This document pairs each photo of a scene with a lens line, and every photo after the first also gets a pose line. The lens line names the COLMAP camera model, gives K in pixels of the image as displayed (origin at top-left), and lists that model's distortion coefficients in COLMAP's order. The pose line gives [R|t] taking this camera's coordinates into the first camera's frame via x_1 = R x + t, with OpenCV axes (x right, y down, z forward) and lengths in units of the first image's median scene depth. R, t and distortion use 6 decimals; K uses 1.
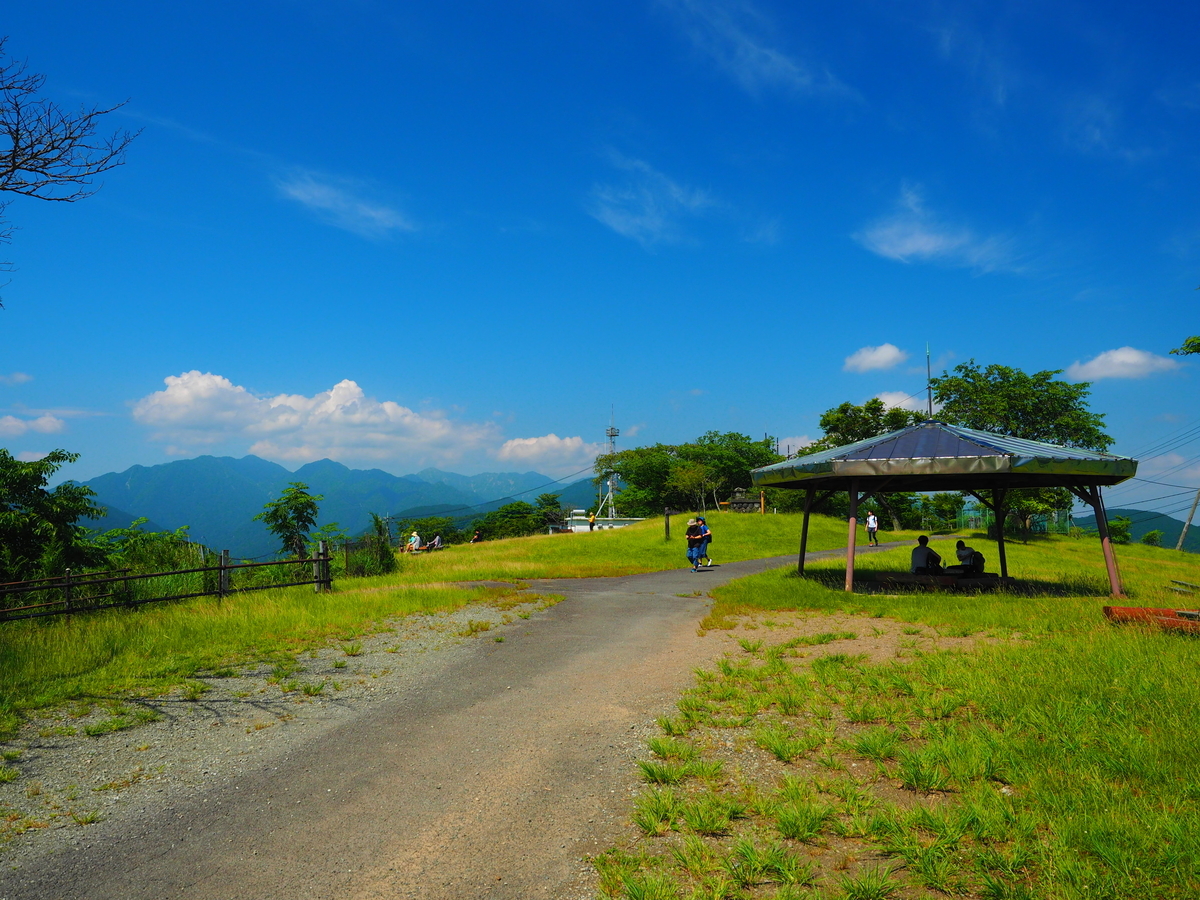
lens RADIAL K [[870.8, 0, 600.0], [0, 870.8, 450.0], [0, 0, 1]] dist [0.001304, -0.010422]
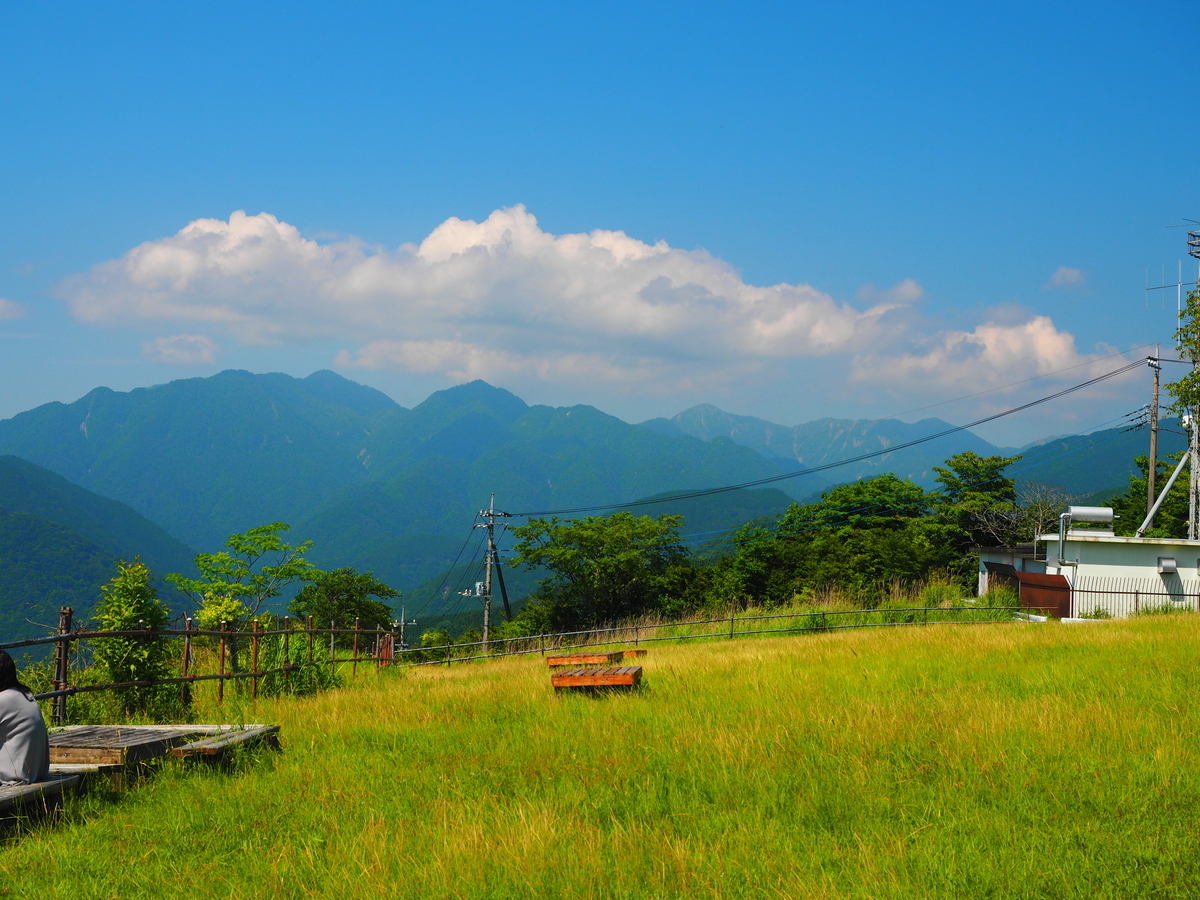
lens RADIAL K [[1943.0, 0, 600.0], [0, 1943.0, 450.0], [0, 0, 1]] dist [0.017300, 0.028562]
pose [[0.969228, 0.024192, -0.244972, -0.018475], [-0.014145, 0.998988, 0.042692, 0.019901], [0.245757, -0.037914, 0.968590, 0.273791]]
